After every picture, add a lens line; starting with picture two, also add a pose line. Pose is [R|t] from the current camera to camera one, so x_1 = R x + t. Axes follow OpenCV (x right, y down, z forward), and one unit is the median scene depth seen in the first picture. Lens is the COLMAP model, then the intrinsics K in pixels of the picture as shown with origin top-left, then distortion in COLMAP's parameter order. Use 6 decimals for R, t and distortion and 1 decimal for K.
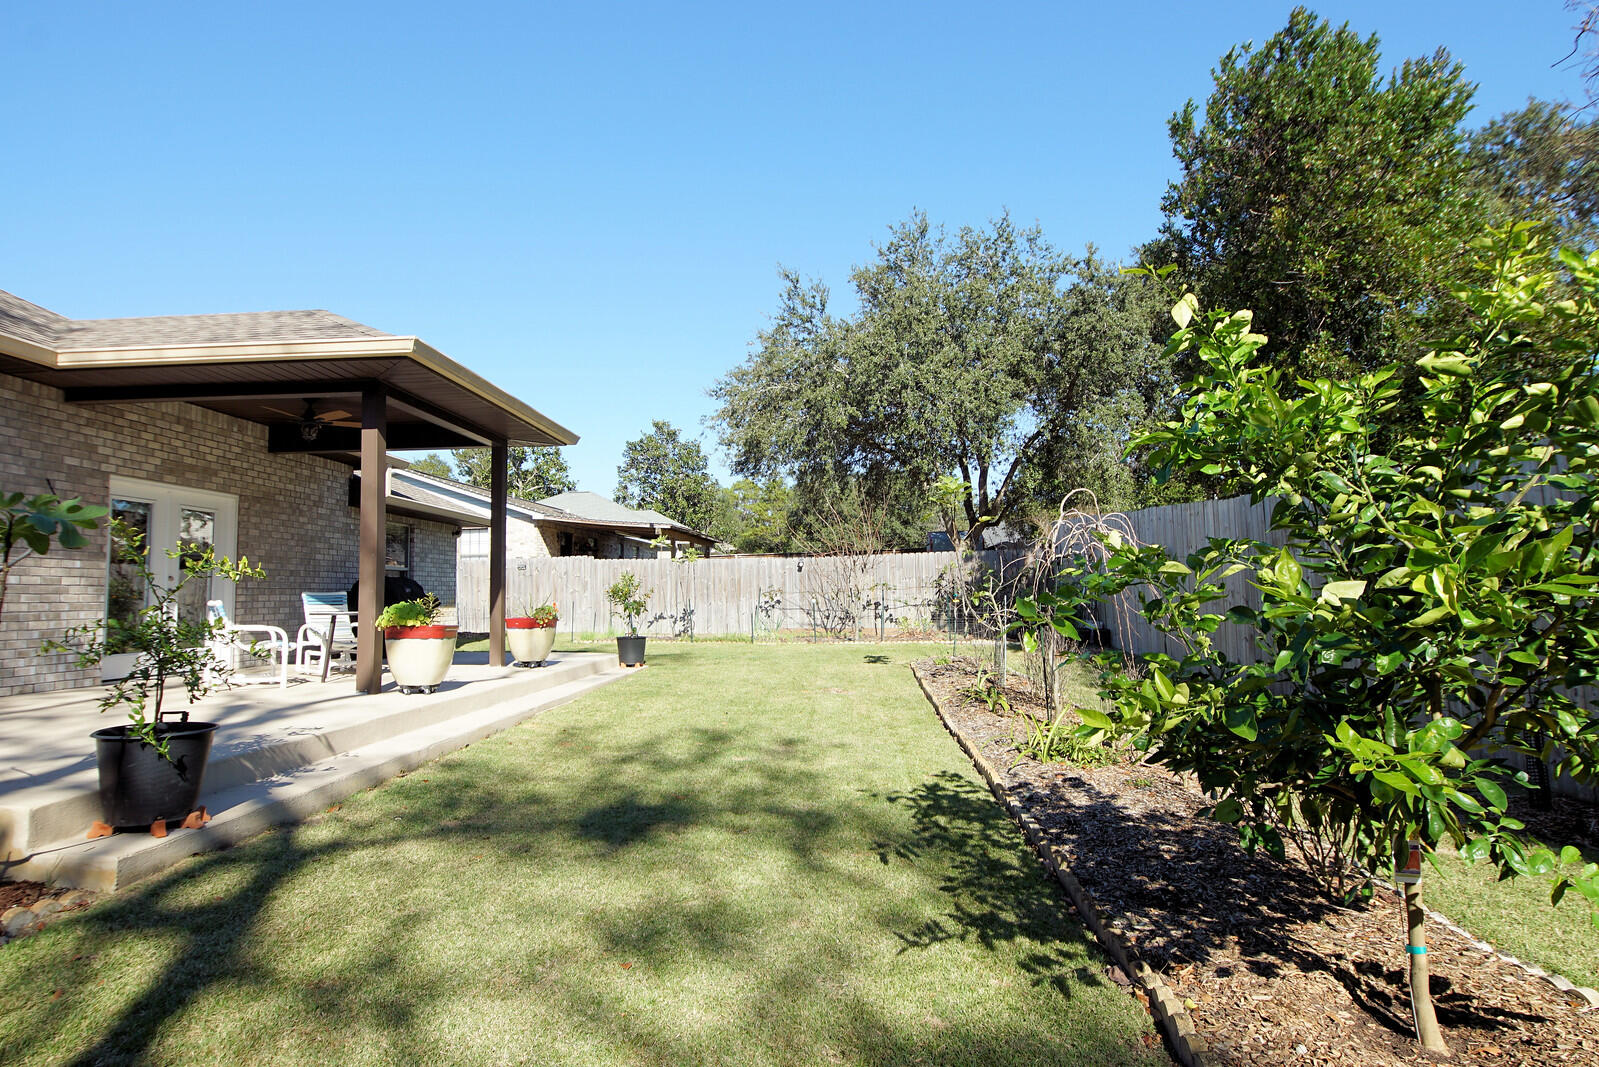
lens RADIAL K [[842.8, 0, 783.5], [0, 842.8, 527.2], [0, 0, 1]] dist [0.037638, -0.033058]
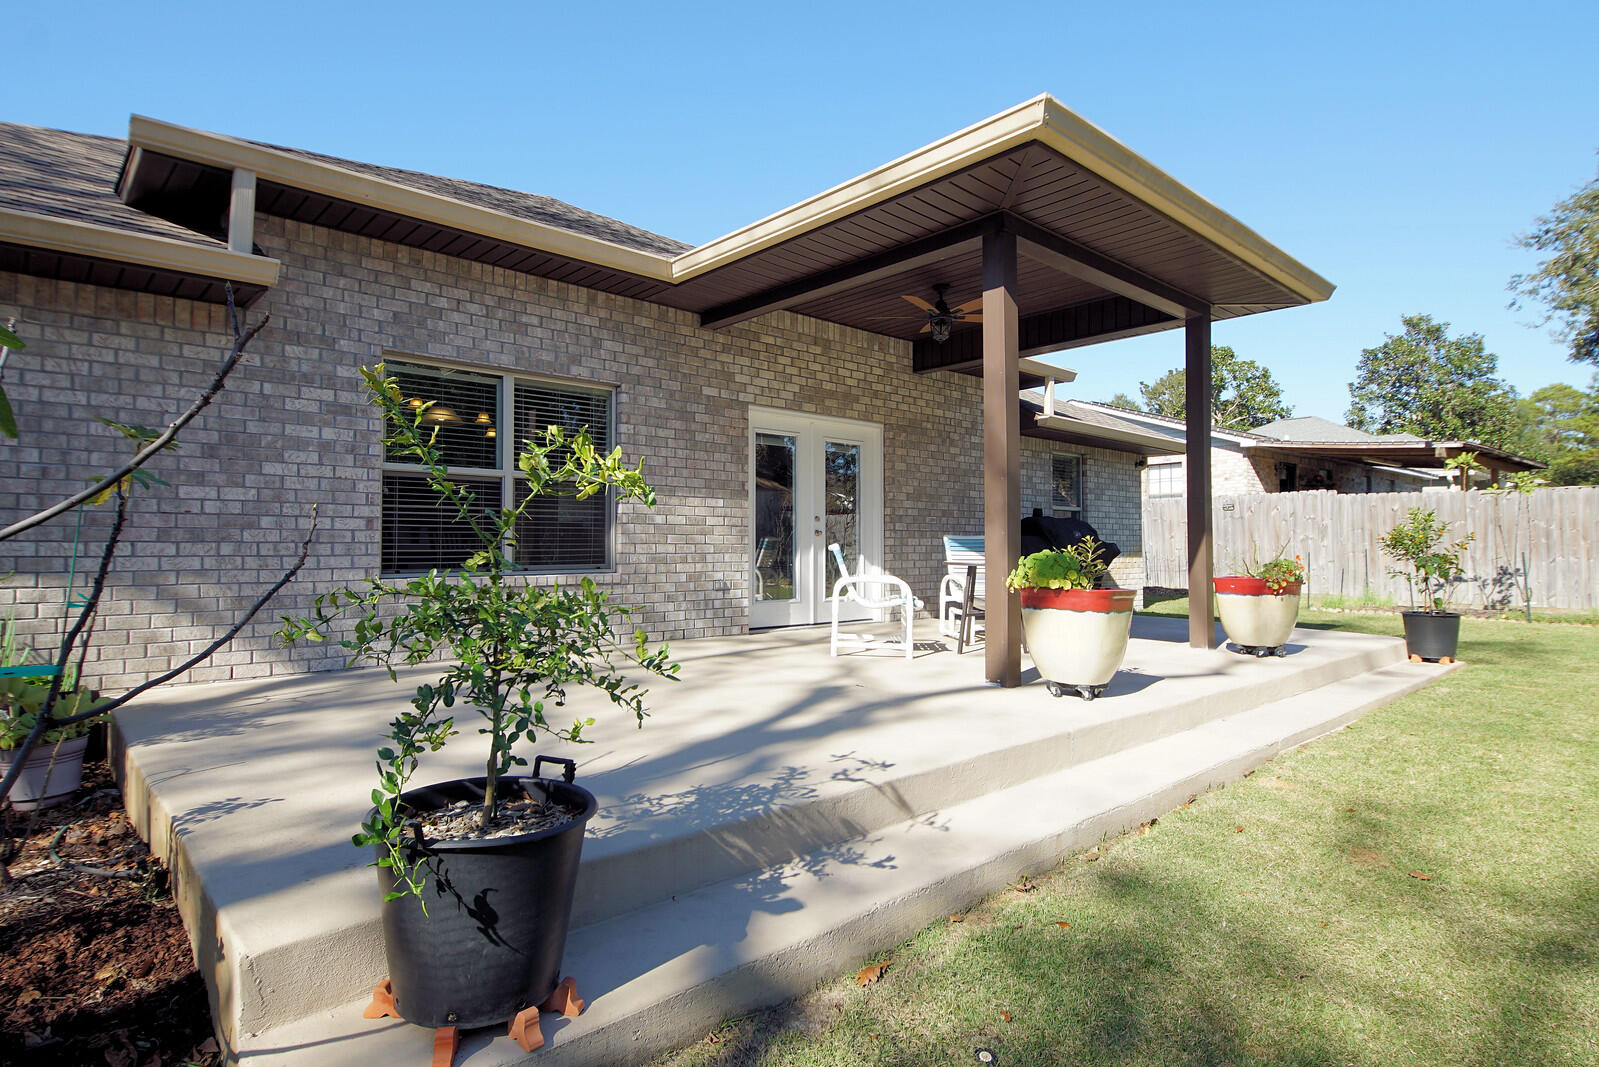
lens RADIAL K [[842.8, 0, 783.5], [0, 842.8, 527.2], [0, 0, 1]] dist [0.037638, -0.033058]
pose [[0.714223, -0.001196, -0.699917, -0.114525], [0.045212, 0.997989, 0.044430, 0.026724], [0.698456, -0.063377, 0.712841, 0.325585]]
